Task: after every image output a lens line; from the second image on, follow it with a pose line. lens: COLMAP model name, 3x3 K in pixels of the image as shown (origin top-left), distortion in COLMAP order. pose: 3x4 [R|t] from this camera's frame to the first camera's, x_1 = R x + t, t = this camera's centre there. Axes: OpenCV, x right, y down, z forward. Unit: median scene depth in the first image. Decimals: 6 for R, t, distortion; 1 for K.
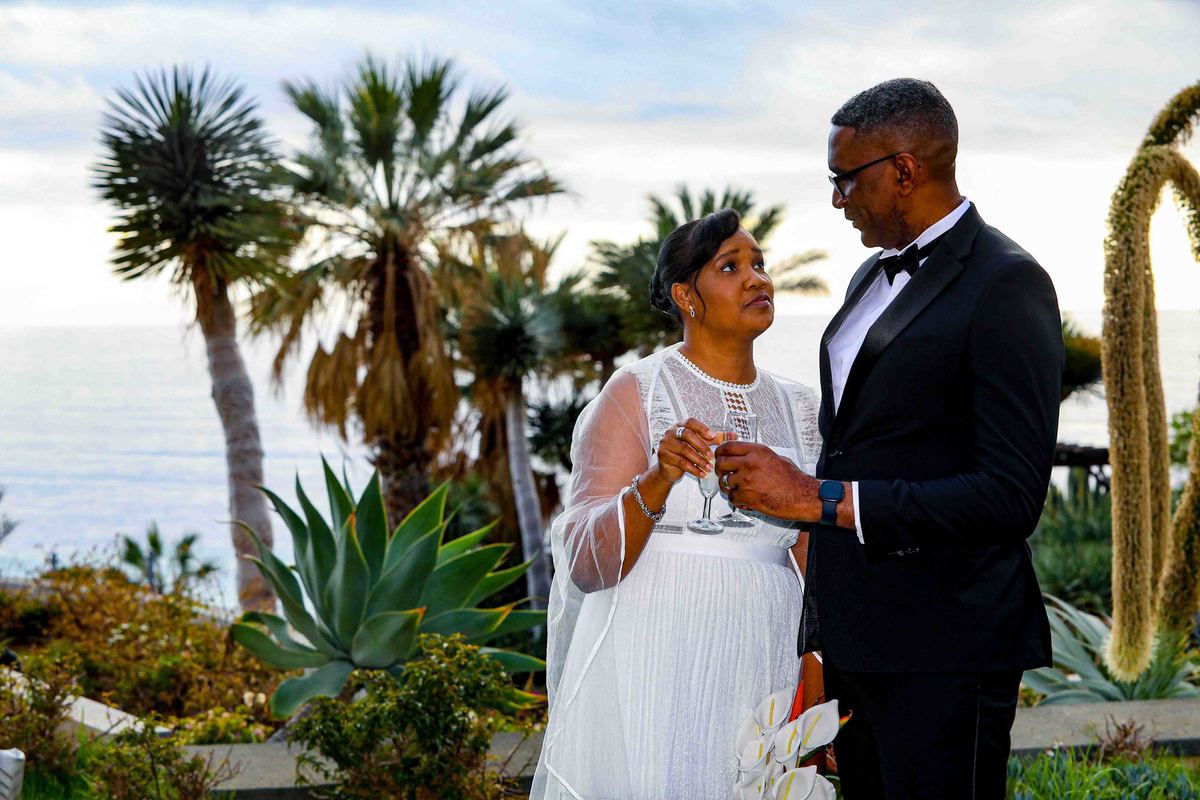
lens RADIAL K [[3081.8, 0, 597.0], [0, 3081.8, 393.7], [0, 0, 1]] dist [0.014868, 0.000000]
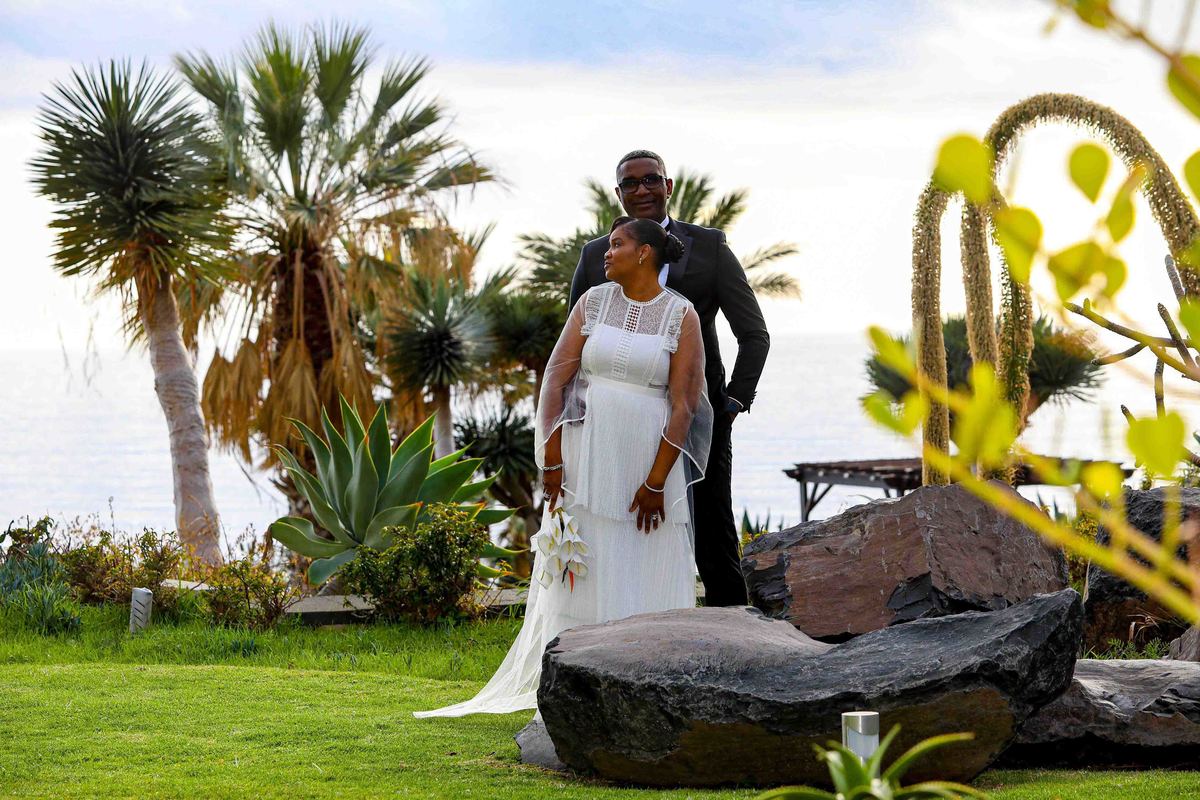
lens RADIAL K [[4131.3, 0, 607.0], [0, 4131.3, 405.4], [0, 0, 1]] dist [0.377845, 0.000000]
pose [[0.999761, -0.007863, 0.020379, -0.002654], [0.008034, 0.999933, -0.008318, 0.010391], [-0.020312, 0.008479, 0.999758, -0.203078]]
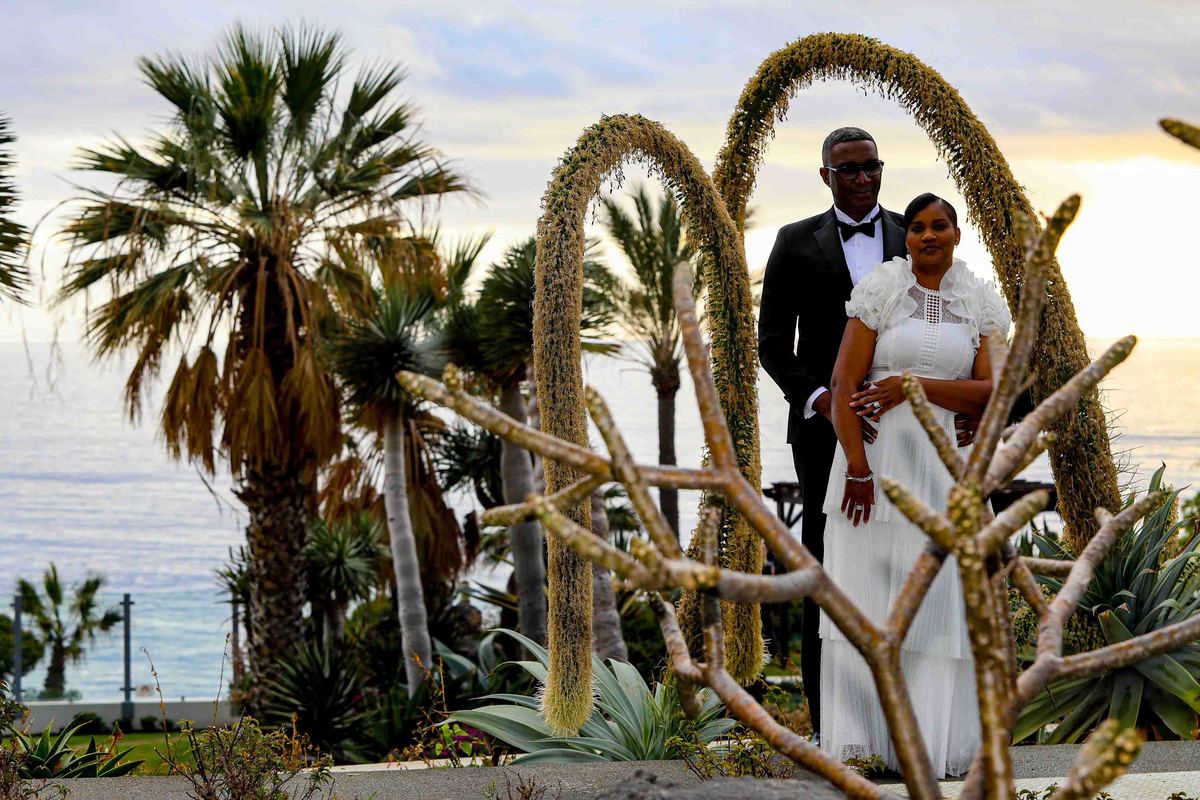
lens RADIAL K [[3508.1, 0, 589.0], [0, 3508.1, 399.3], [0, 0, 1]] dist [0.031332, 0.000000]
pose [[0.999747, 0.011104, -0.019586, 0.047055], [-0.011261, 0.999905, -0.007921, 0.001709], [0.019497, 0.008140, 0.999777, 0.006041]]
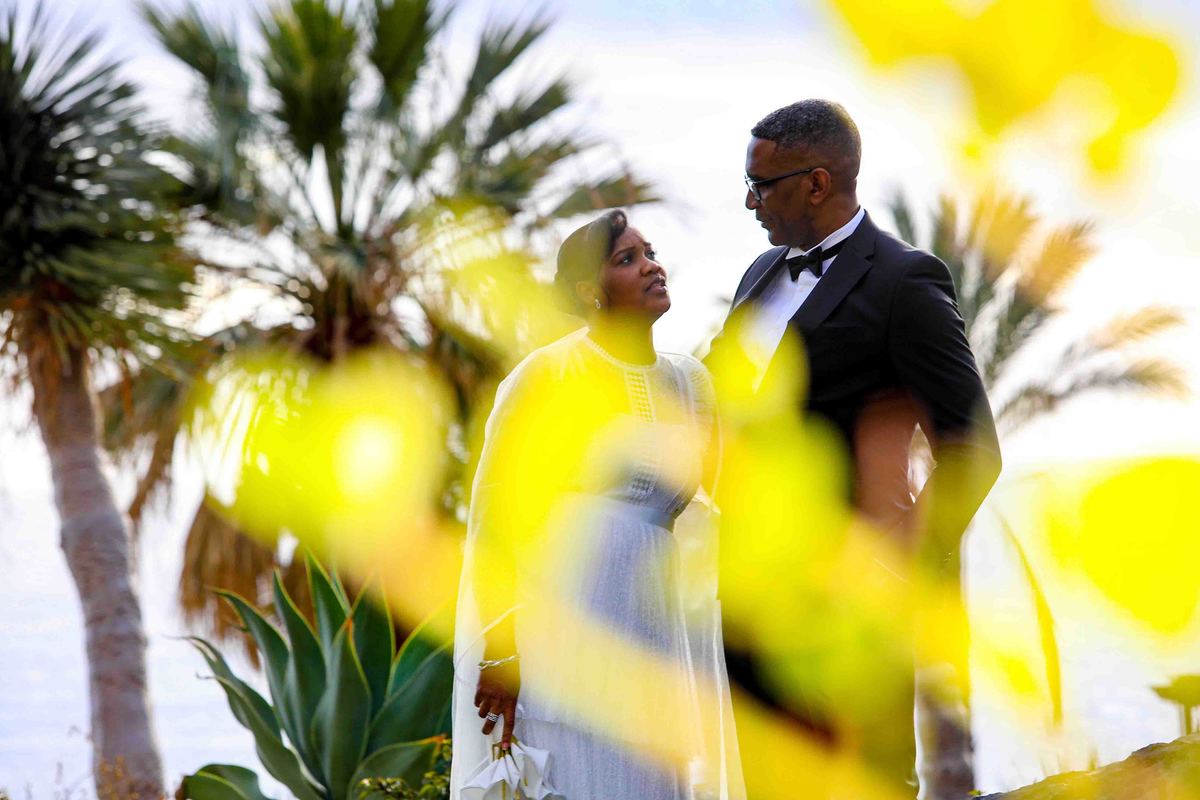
lens RADIAL K [[6650.5, 0, 617.5], [0, 6650.5, 434.4], [0, 0, 1]] dist [1.766644, 0.000000]
pose [[0.999740, -0.008909, -0.020975, 0.005946], [0.008266, 0.999499, -0.030553, 0.011062], [0.021236, 0.030372, 0.999313, -0.168907]]
